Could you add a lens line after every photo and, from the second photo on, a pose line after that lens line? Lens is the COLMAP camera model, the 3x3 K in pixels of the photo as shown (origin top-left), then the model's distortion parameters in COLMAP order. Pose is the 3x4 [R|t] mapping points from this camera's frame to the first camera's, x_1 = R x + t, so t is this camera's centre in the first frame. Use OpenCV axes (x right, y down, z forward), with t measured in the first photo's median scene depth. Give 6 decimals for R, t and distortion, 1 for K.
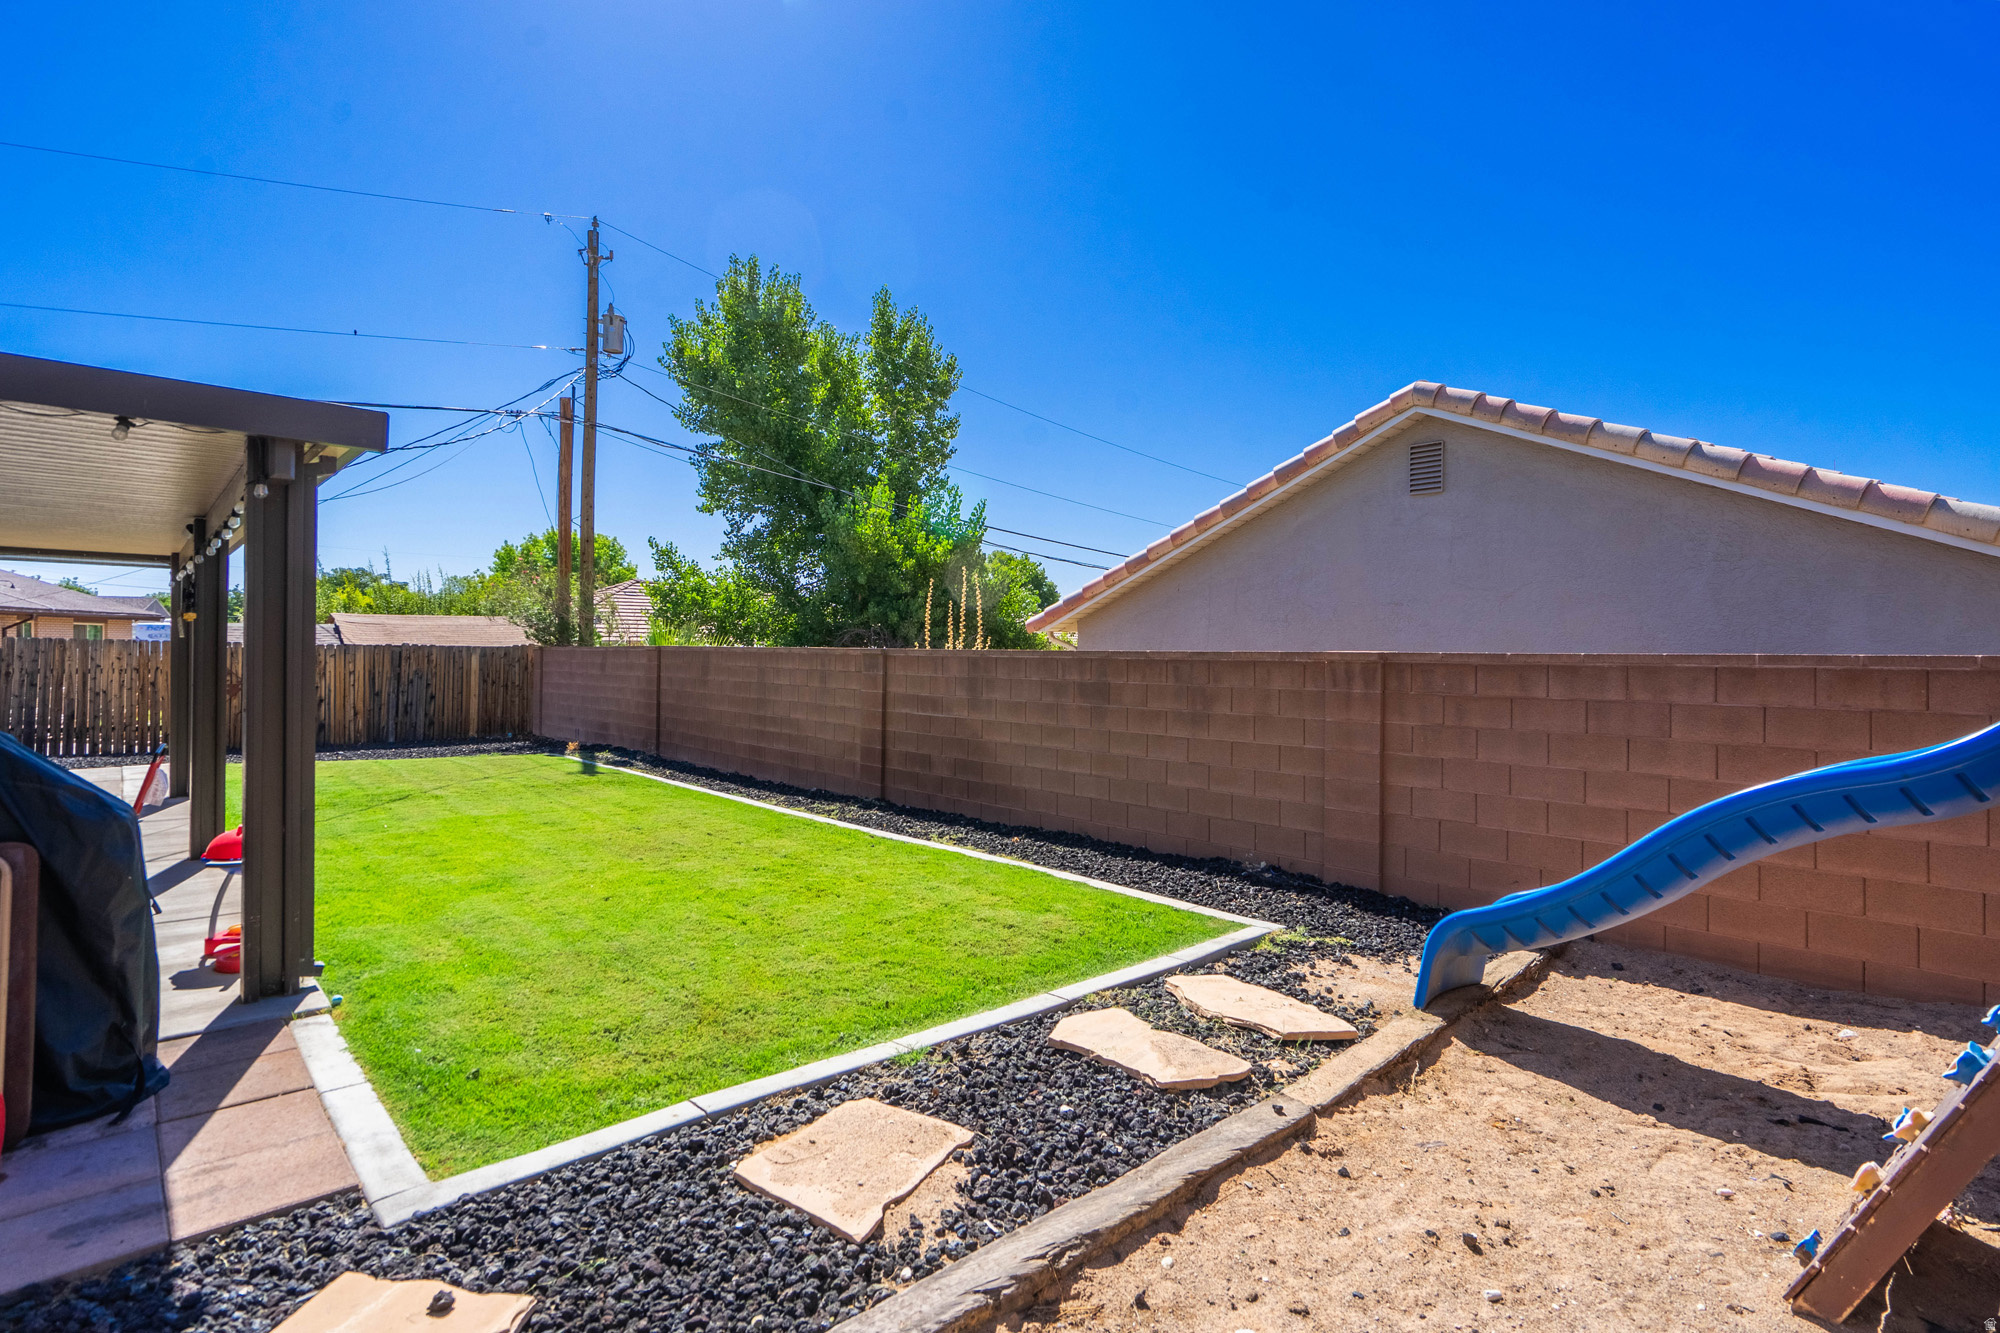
lens RADIAL K [[965.4, 0, 1042.5], [0, 965.4, 647.2], [0, 0, 1]] dist [0.001422, 0.000207]
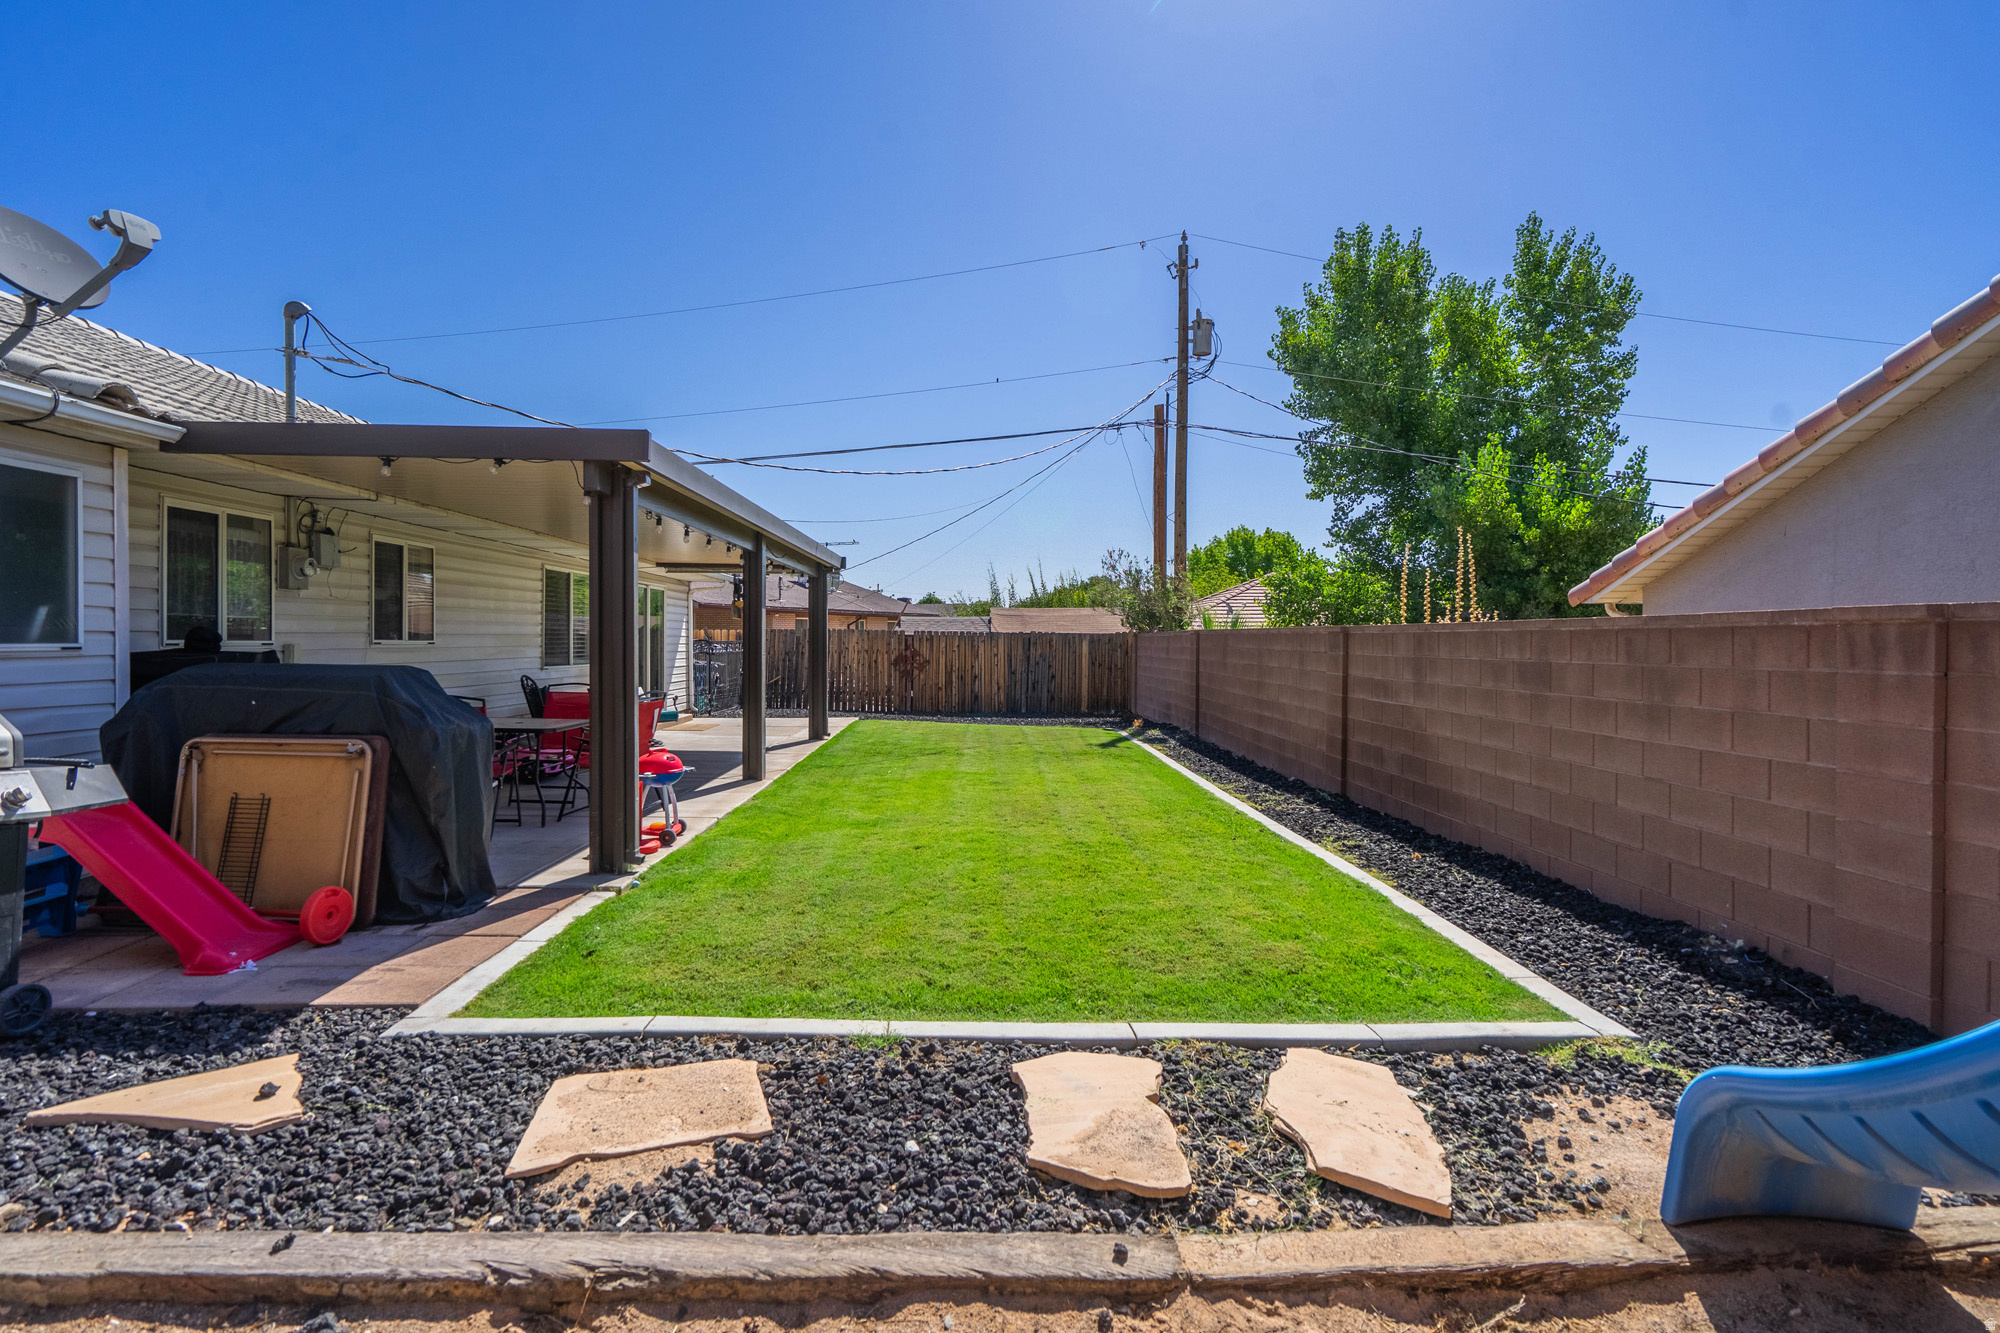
lens RADIAL K [[965.4, 0, 1022.0], [0, 965.4, 651.2], [0, 0, 1]] dist [0.001422, 0.000207]
pose [[0.749573, 0.002094, -0.661918, 0.265995], [0.005126, 0.999947, 0.008968, 0.020444], [0.661901, -0.010115, 0.749523, 0.186111]]
